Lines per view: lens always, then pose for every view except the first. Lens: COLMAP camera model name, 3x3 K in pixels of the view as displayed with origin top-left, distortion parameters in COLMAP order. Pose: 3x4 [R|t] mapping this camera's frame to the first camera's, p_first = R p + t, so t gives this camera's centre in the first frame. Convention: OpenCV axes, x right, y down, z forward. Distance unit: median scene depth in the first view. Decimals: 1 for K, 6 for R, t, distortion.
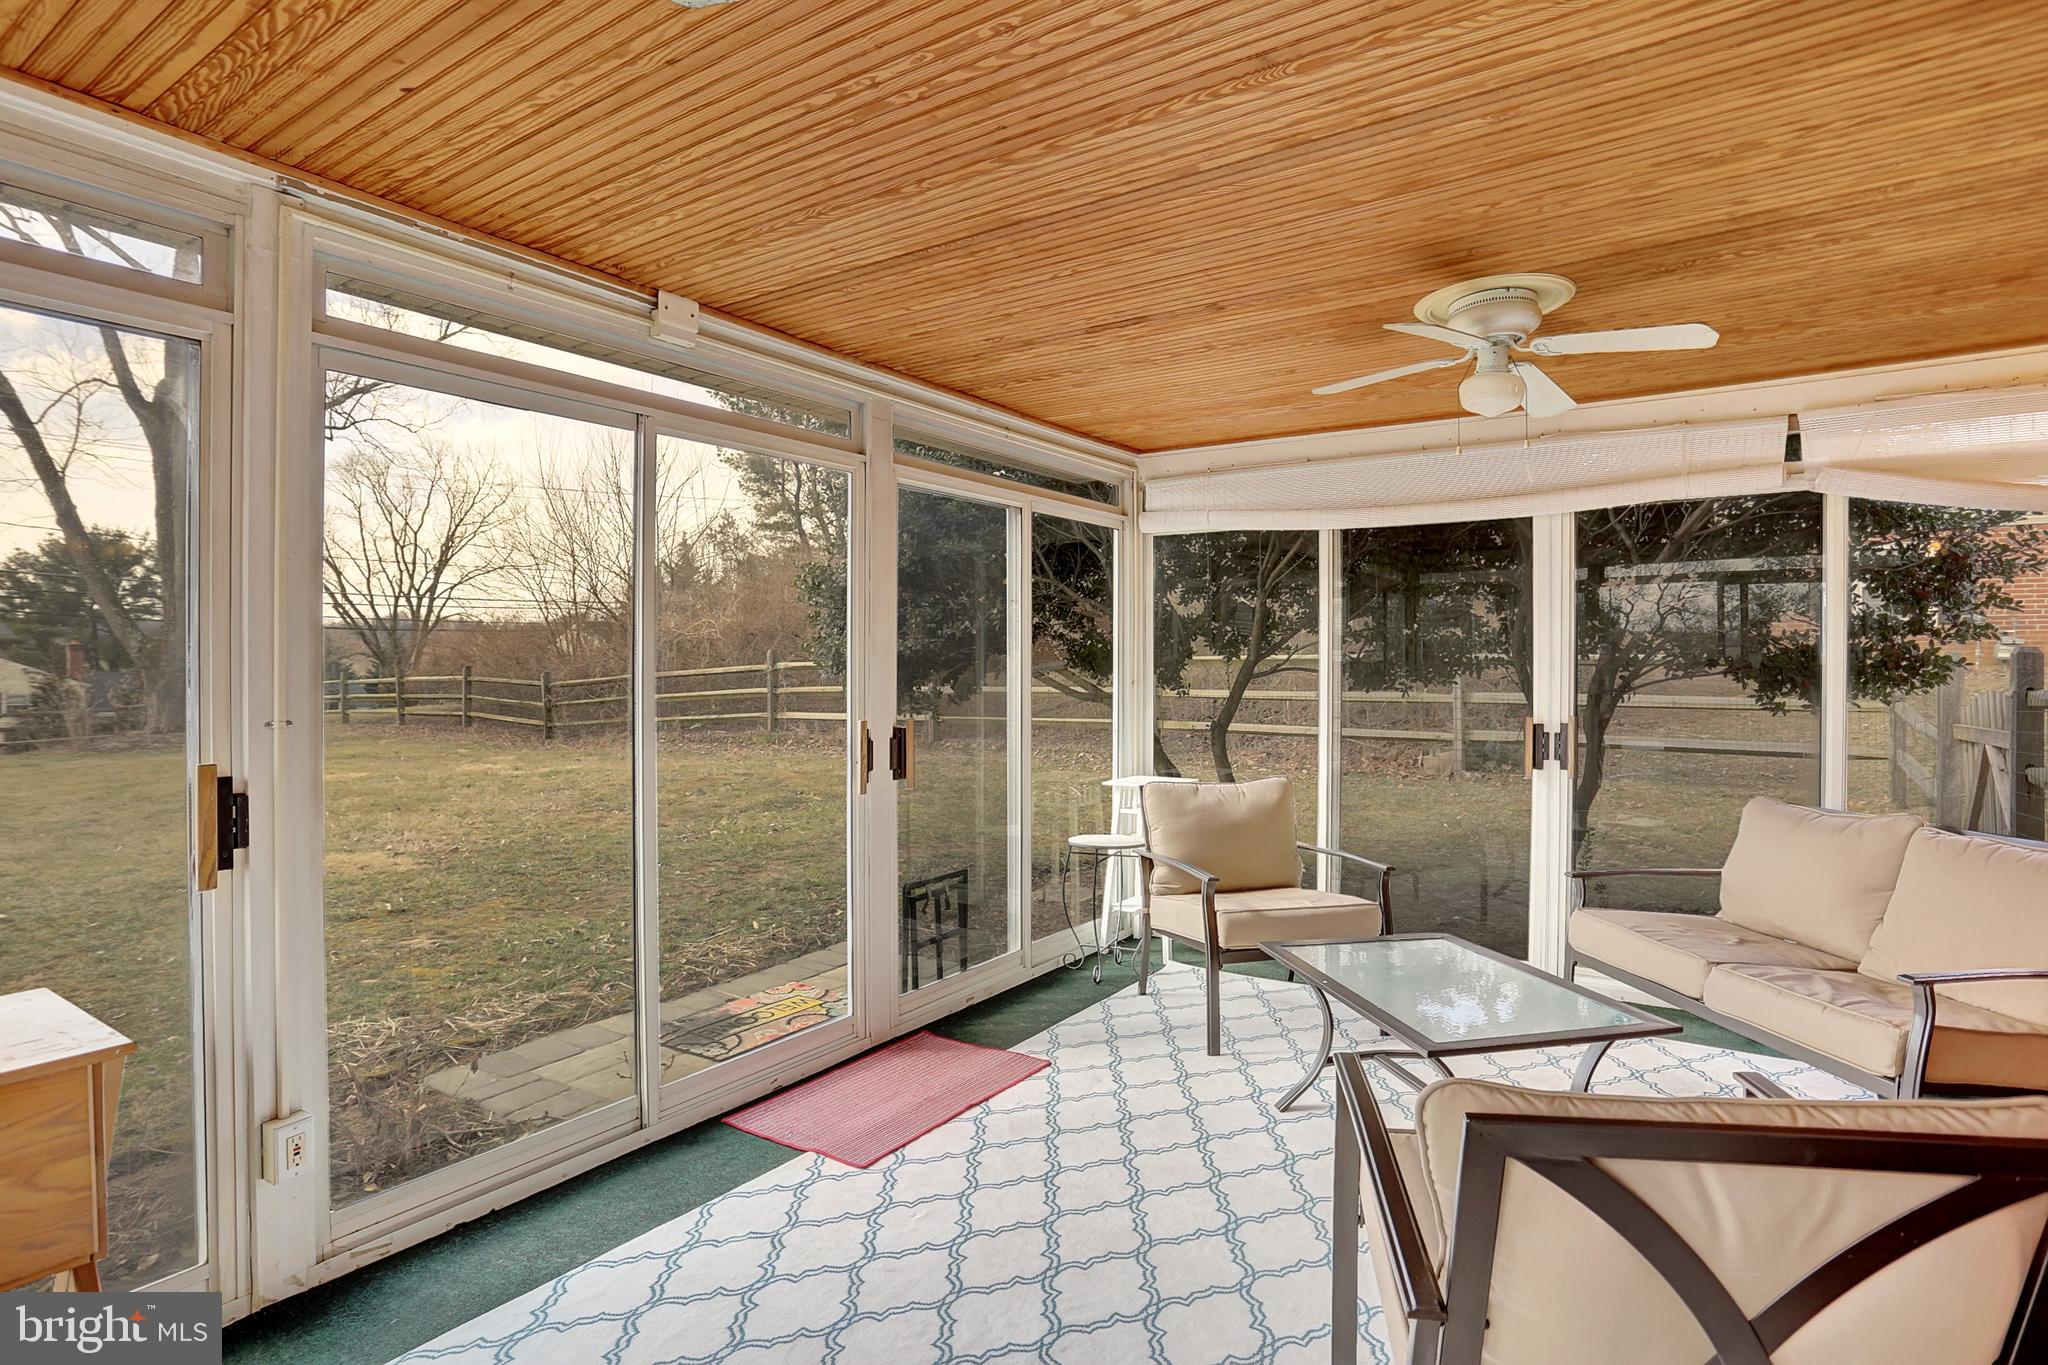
lens RADIAL K [[1018.6, 0, 1024.0], [0, 1018.6, 682.5], [0, 0, 1]] dist [-0.071591, 0.029559]
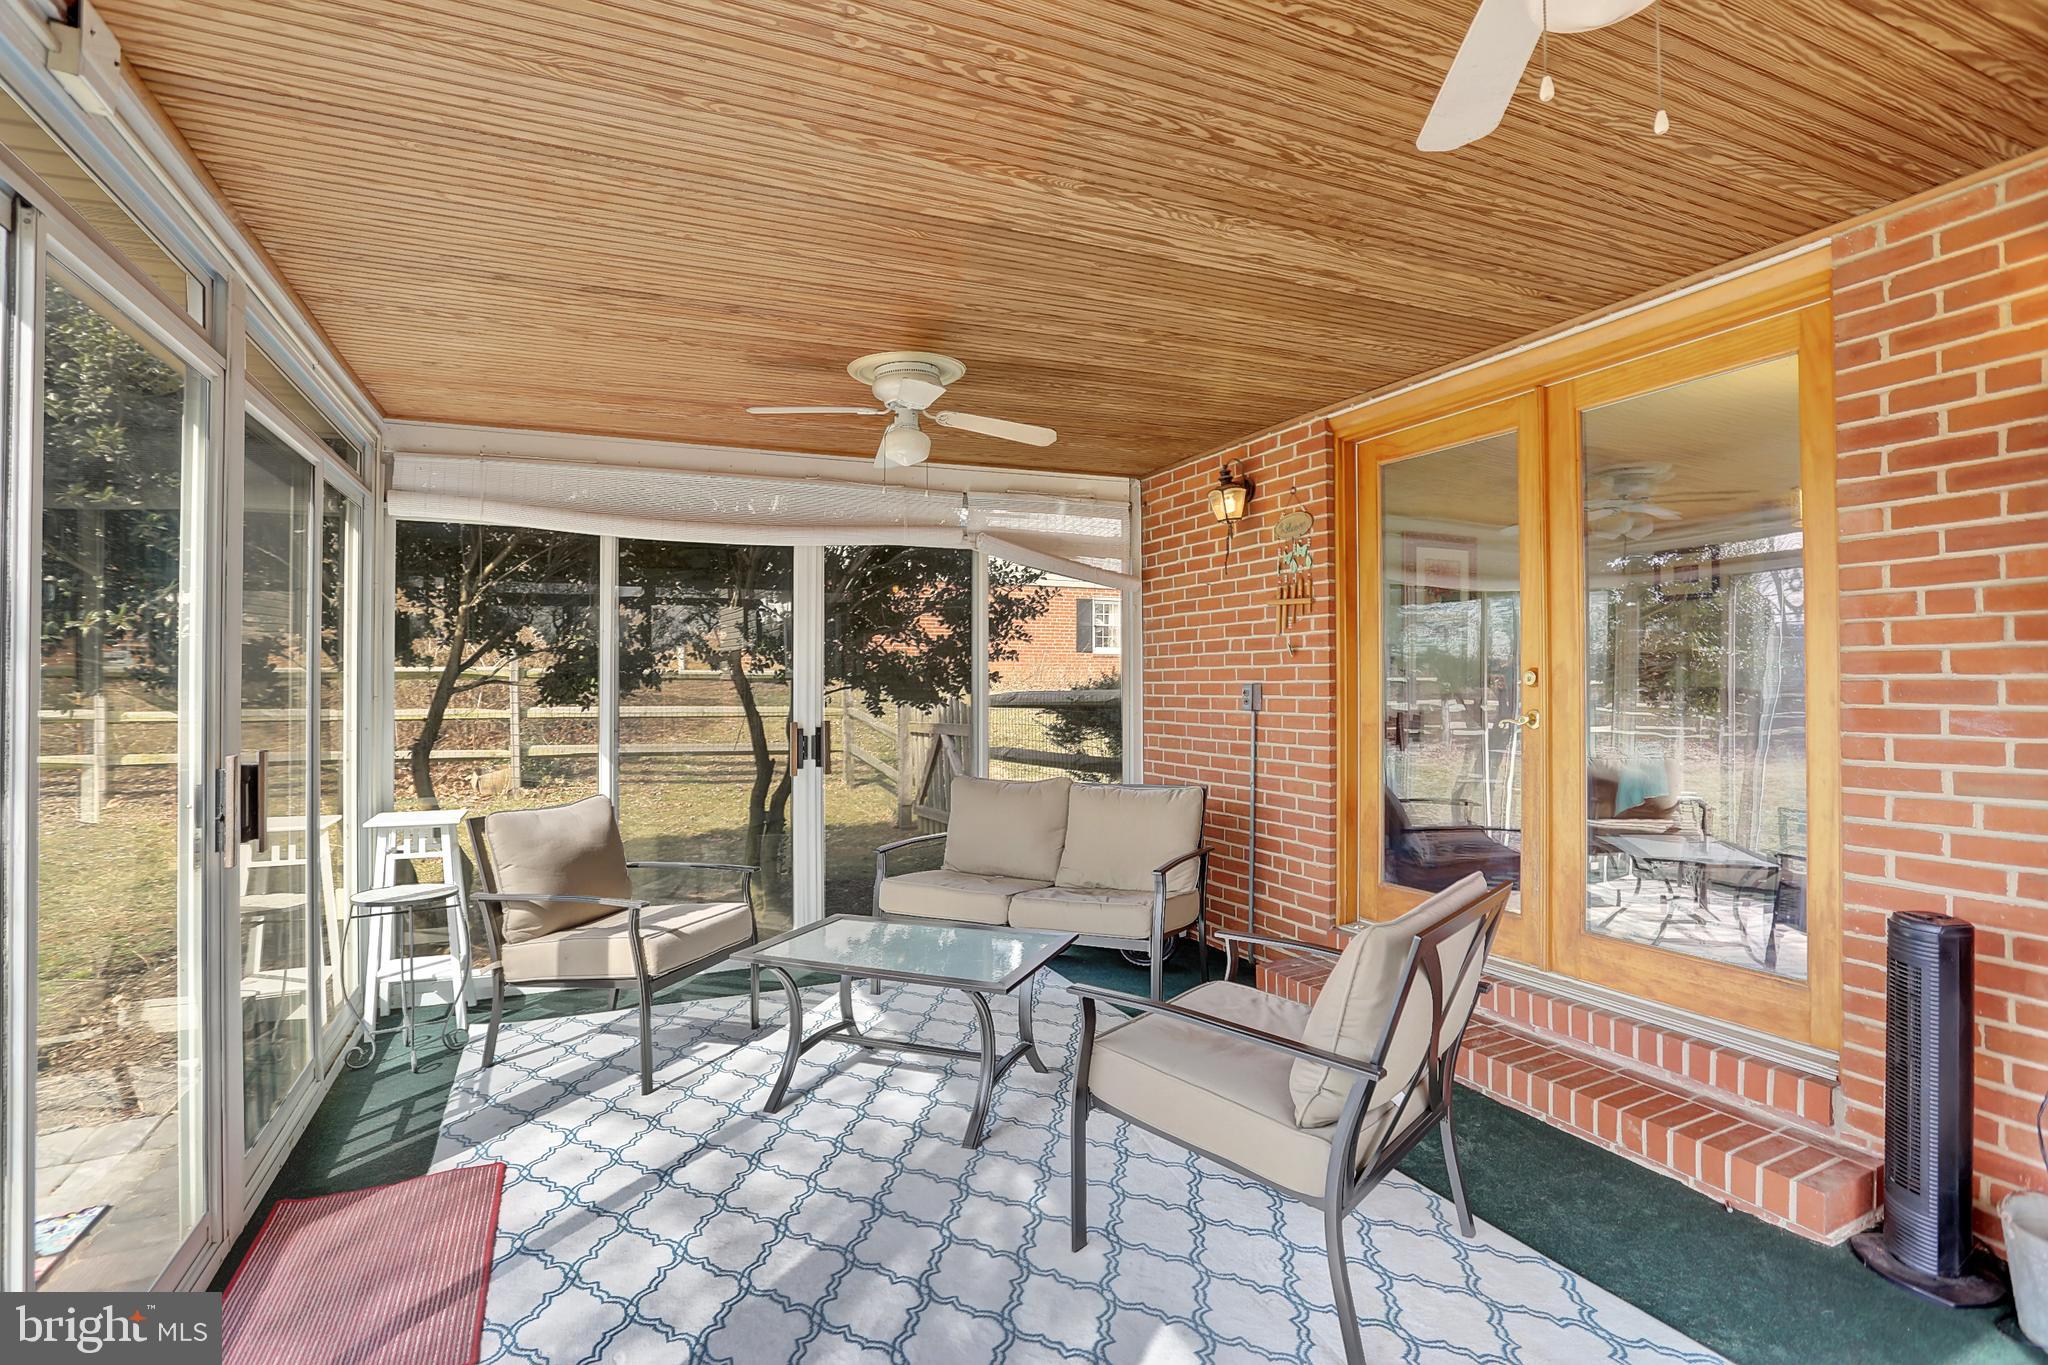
lens RADIAL K [[1018.6, 0, 1024.0], [0, 1018.6, 682.5], [0, 0, 1]] dist [-0.071591, 0.029559]
pose [[0.533573, -0.001856, 0.845752, -0.425827], [0.014946, 0.999862, -0.007235, 0.001275], [-0.845622, 0.016501, 0.533527, 0.214089]]
